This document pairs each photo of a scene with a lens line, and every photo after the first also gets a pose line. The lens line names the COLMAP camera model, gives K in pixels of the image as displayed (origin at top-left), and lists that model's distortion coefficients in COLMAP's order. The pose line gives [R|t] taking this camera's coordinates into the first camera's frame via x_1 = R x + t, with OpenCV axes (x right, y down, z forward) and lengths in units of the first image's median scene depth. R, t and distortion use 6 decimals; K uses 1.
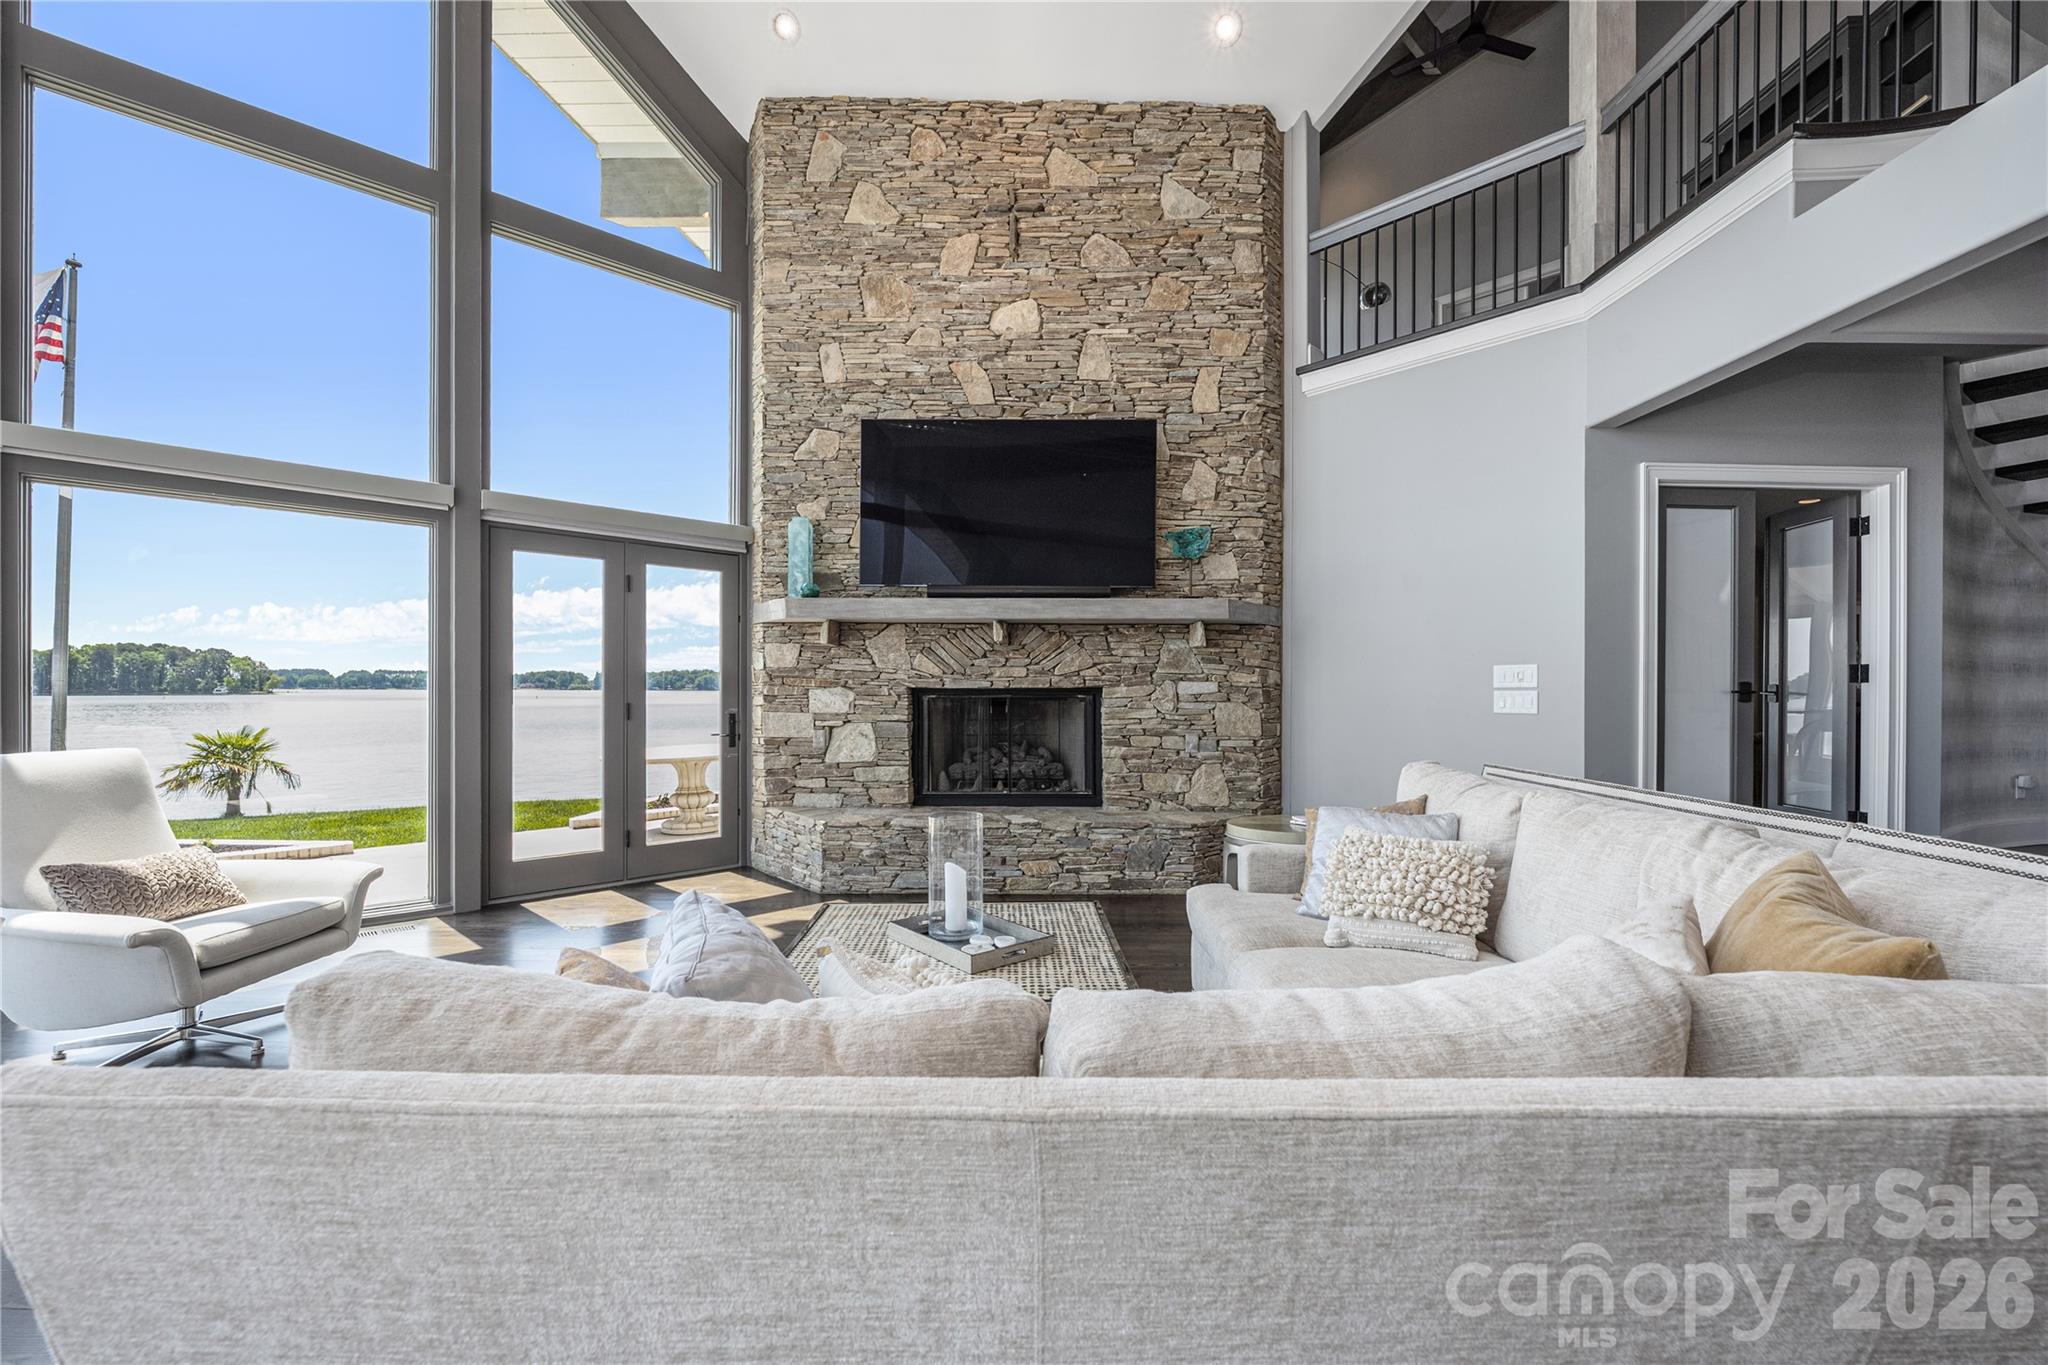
lens RADIAL K [[831.8, 0, 1029.3], [0, 831.8, 695.5], [0, 0, 1]] dist [-0.006211, 0.000801]
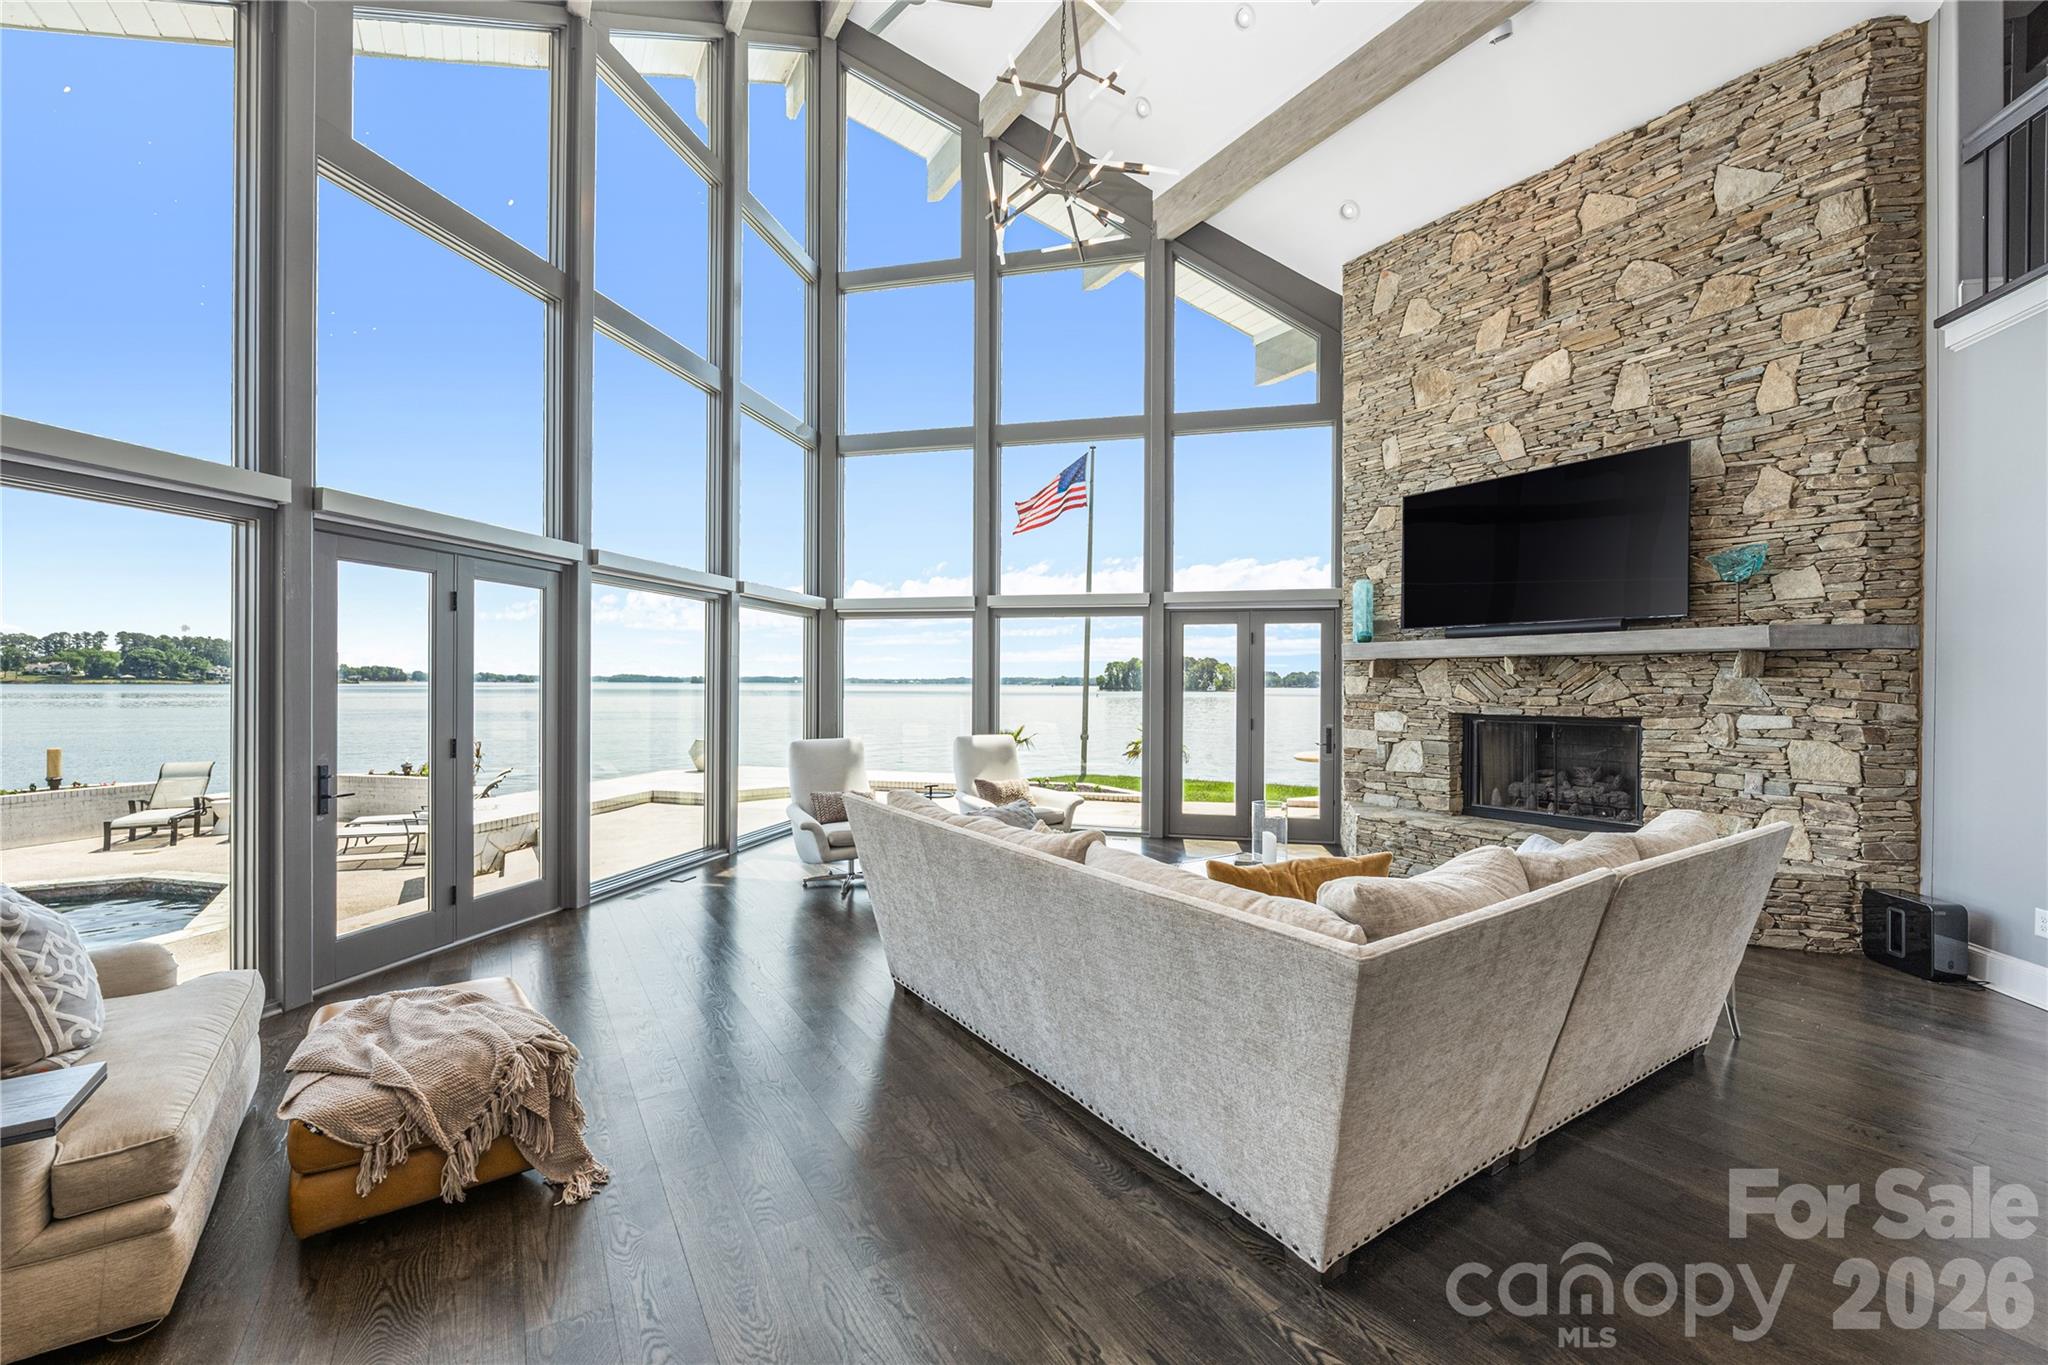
lens RADIAL K [[831.8, 0, 1032.6], [0, 831.8, 693.0], [0, 0, 1]] dist [-0.006211, 0.000801]
pose [[0.553970, 0.008140, -0.832497, 0.508466], [-0.008981, 0.999952, 0.003801, -0.037225], [0.832488, 0.005371, 0.554017, -0.142880]]
